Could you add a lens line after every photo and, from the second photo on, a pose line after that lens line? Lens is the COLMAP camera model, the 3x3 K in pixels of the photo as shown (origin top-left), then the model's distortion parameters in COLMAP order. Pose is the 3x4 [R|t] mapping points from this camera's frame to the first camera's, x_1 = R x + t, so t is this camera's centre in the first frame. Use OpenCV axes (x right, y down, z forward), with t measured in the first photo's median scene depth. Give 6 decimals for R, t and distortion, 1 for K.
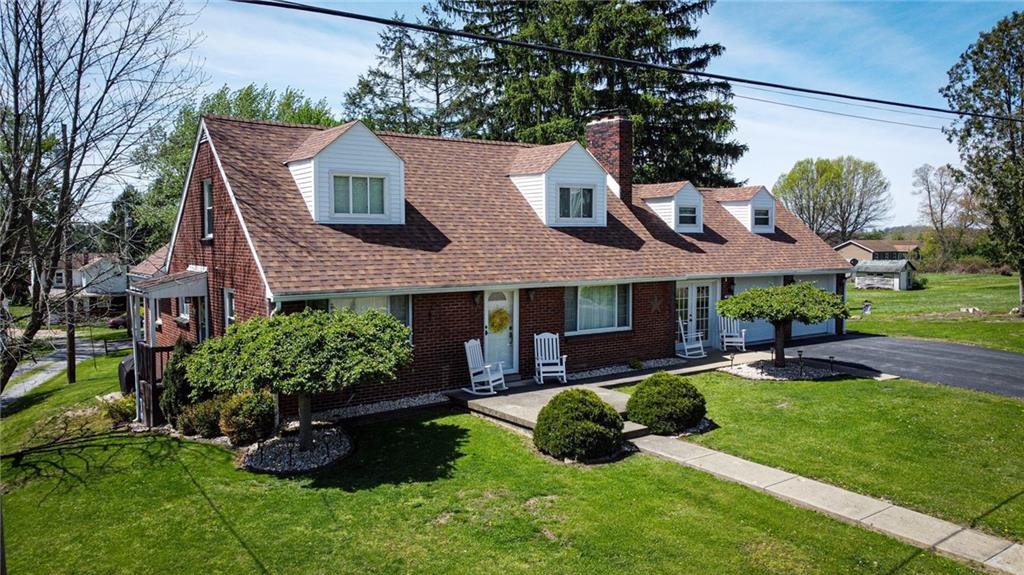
lens RADIAL K [[763.9, 0, 512.0], [0, 763.9, 287.5], [0, 0, 1]] dist [-0.001472, -0.002321]
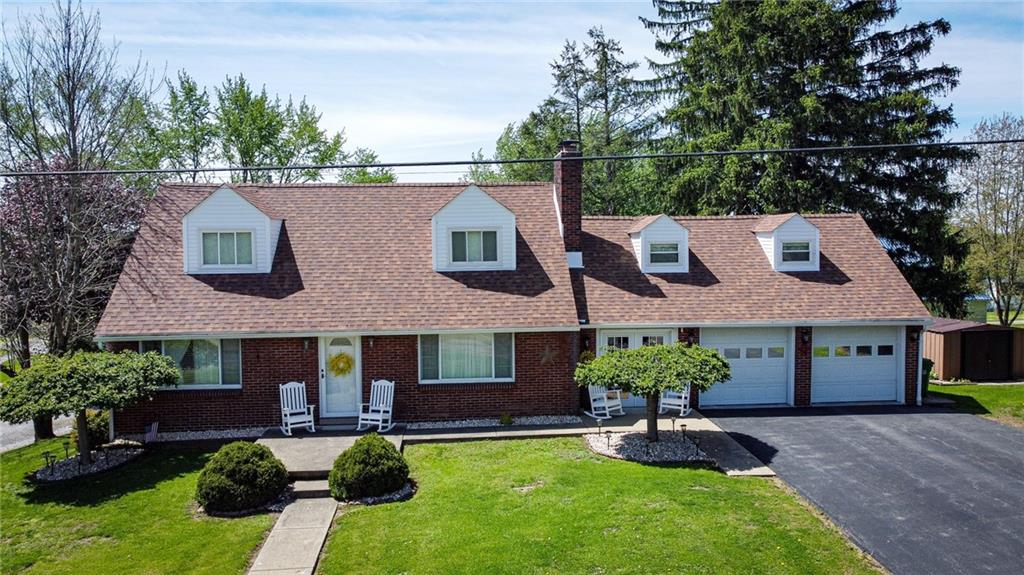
lens RADIAL K [[763.9, 0, 512.0], [0, 763.9, 287.5], [0, 0, 1]] dist [-0.001472, -0.002321]
pose [[0.860097, 0.021270, -0.509688, 0.721795], [-0.025159, 0.999683, -0.000738, -0.068427], [0.509511, 0.013457, 0.860359, 0.218432]]
